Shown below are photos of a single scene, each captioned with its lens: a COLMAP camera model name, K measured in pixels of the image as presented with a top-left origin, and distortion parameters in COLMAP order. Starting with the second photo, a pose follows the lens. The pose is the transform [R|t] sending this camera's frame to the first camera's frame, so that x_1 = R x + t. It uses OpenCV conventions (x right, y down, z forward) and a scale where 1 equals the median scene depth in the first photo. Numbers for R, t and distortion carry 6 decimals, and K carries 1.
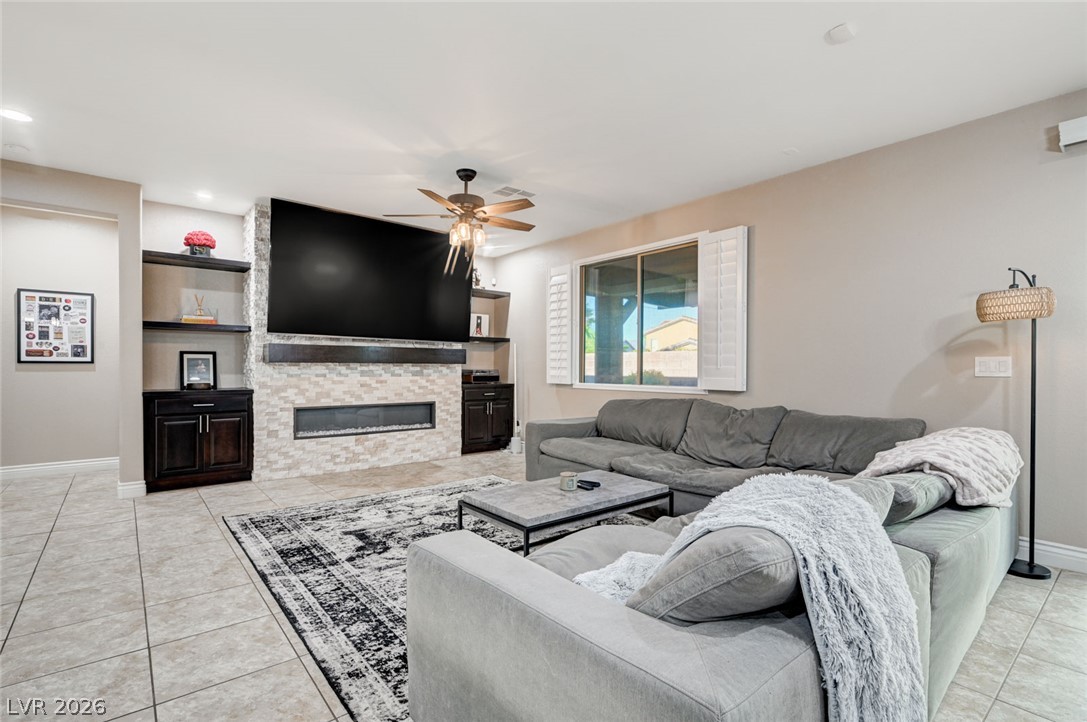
lens RADIAL K [[505.7, 0, 562.1], [0, 505.7, 367.8], [0, 0, 1]] dist [-0.000441, 0.000513]
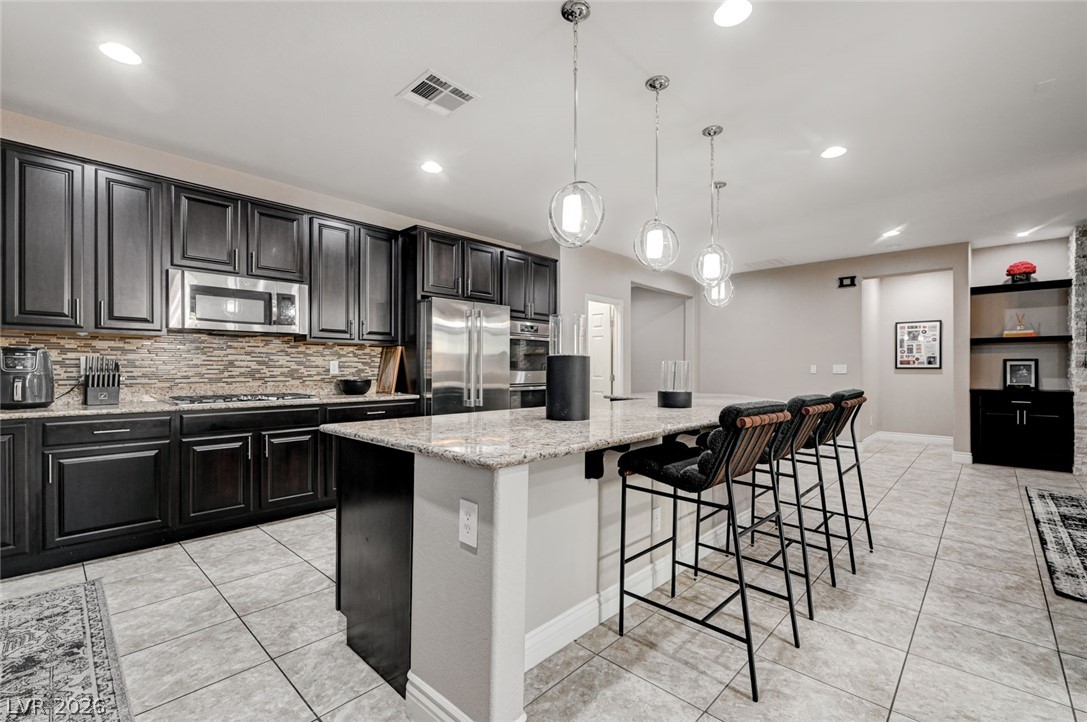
lens RADIAL K [[464.8, 0, 537.9], [0, 464.8, 369.5], [0, 0, 1]] dist [0.004506, 0.000372]
pose [[0.082349, -0.000662, -0.996603, 0.374087], [-0.005187, 0.999986, -0.001093, 0.000401], [0.996590, 0.005260, 0.082344, -0.310190]]
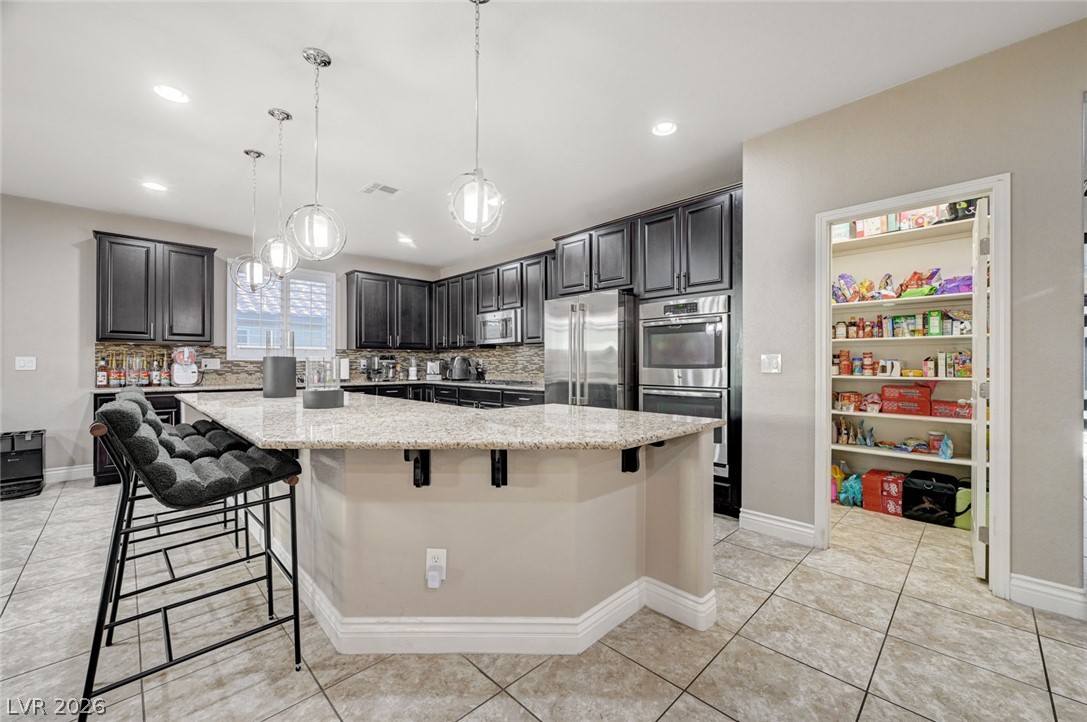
lens RADIAL K [[433.1, 0, 543.2], [0, 433.1, 362.6], [0, 0, 1]] dist [0.000925, 0.000276]
pose [[-0.998938, -0.004681, -0.045843, -0.553611], [-0.004492, 0.999981, -0.004208, -0.002021], [0.045862, -0.003998, -0.998940, 0.565698]]
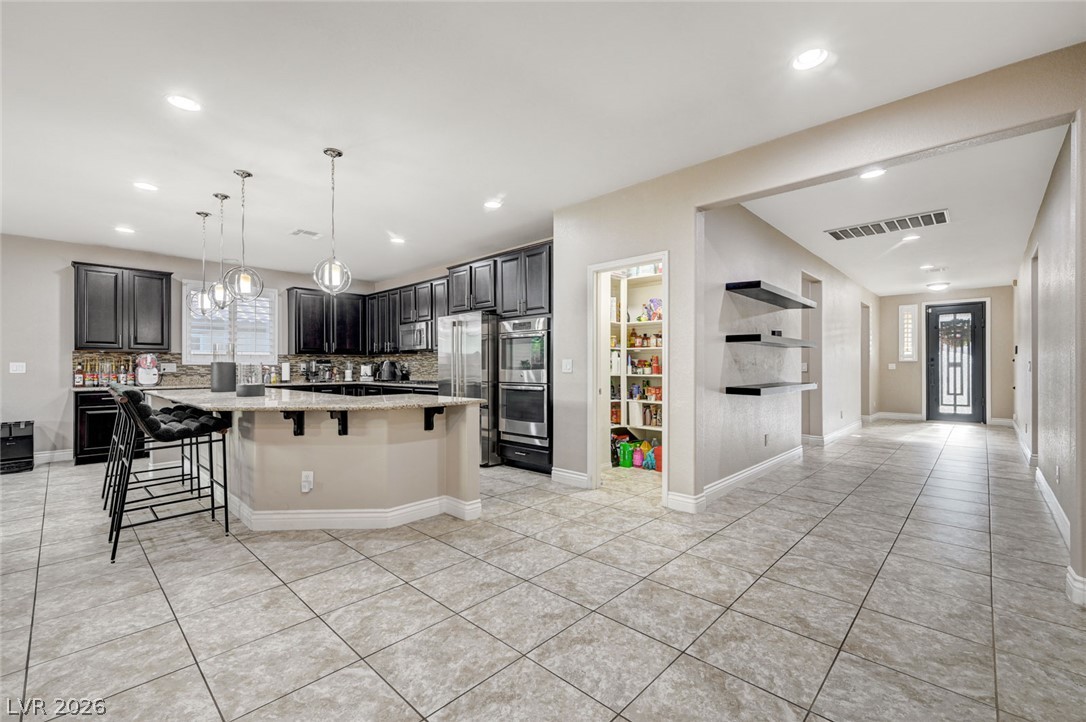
lens RADIAL K [[464.4, 0, 540.2], [0, 464.4, 364.2], [0, 0, 1]] dist [0.004506, 0.000372]
pose [[-0.997088, -0.001100, -0.076256, -0.788057], [-0.000649, 0.999982, -0.005940, -0.002695], [0.076261, -0.005873, -0.997071, 0.938297]]
